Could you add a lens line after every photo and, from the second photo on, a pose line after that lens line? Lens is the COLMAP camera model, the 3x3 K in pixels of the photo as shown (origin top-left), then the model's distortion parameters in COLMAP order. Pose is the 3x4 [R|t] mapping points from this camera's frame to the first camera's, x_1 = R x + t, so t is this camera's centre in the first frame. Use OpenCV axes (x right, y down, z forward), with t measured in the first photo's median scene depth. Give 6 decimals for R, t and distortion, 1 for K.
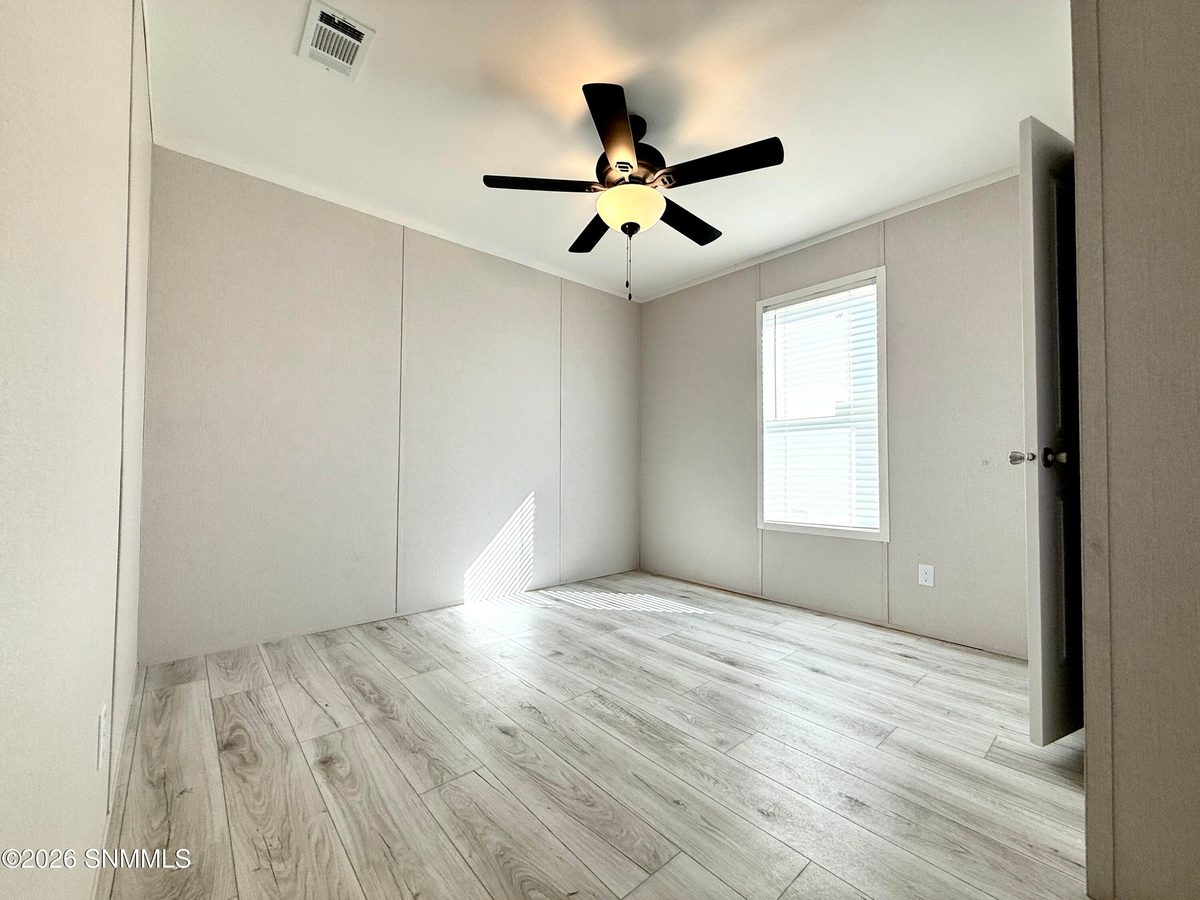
lens RADIAL K [[478.5, 0, 600.4], [0, 478.5, 427.1], [0, 0, 1]] dist [0.000263, 0.000112]
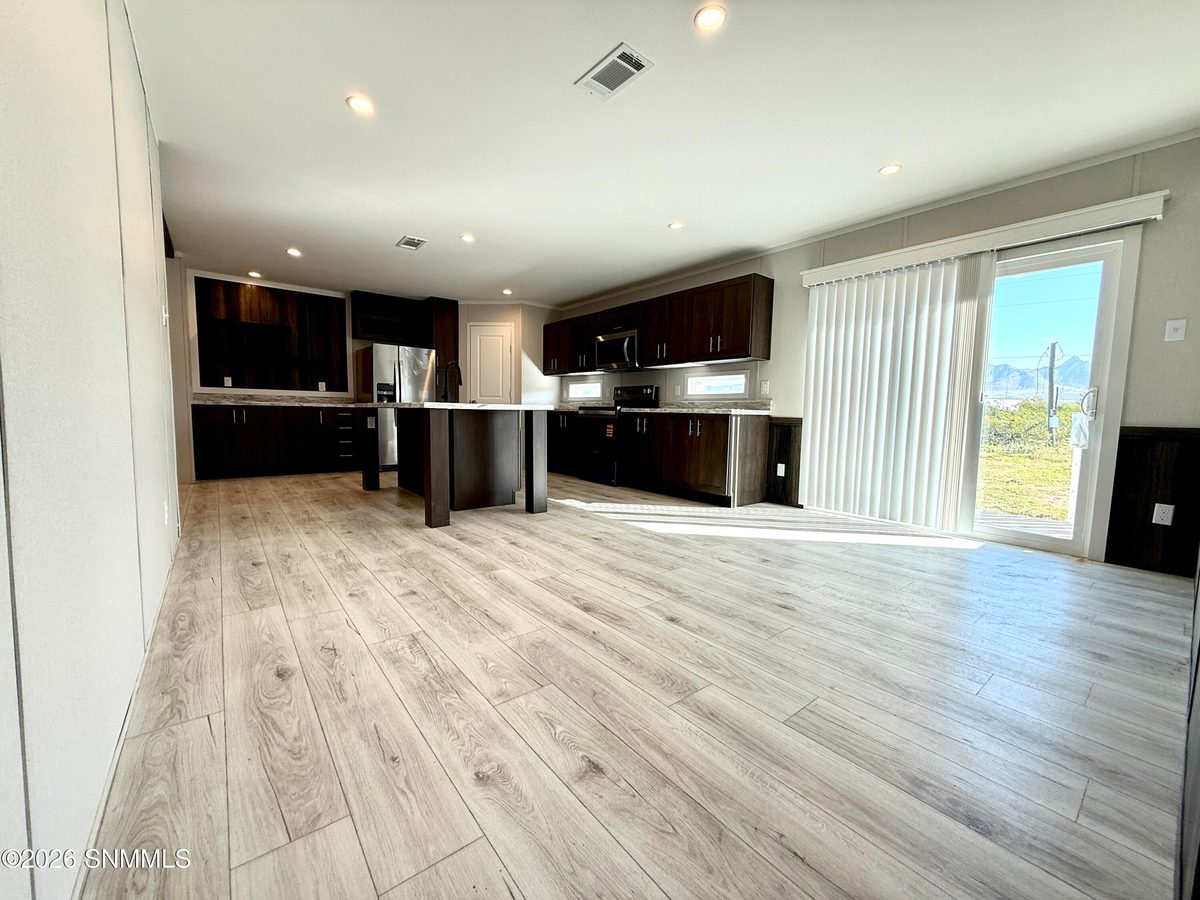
lens RADIAL K [[478.5, 0, 600.4], [0, 478.5, 427.1], [0, 0, 1]] dist [0.000263, 0.000112]
pose [[0.998874, 0.011971, -0.045897, 0.381655], [-0.006665, 0.993451, 0.114060, 0.038624], [0.046962, -0.113626, 0.992413, 0.129261]]
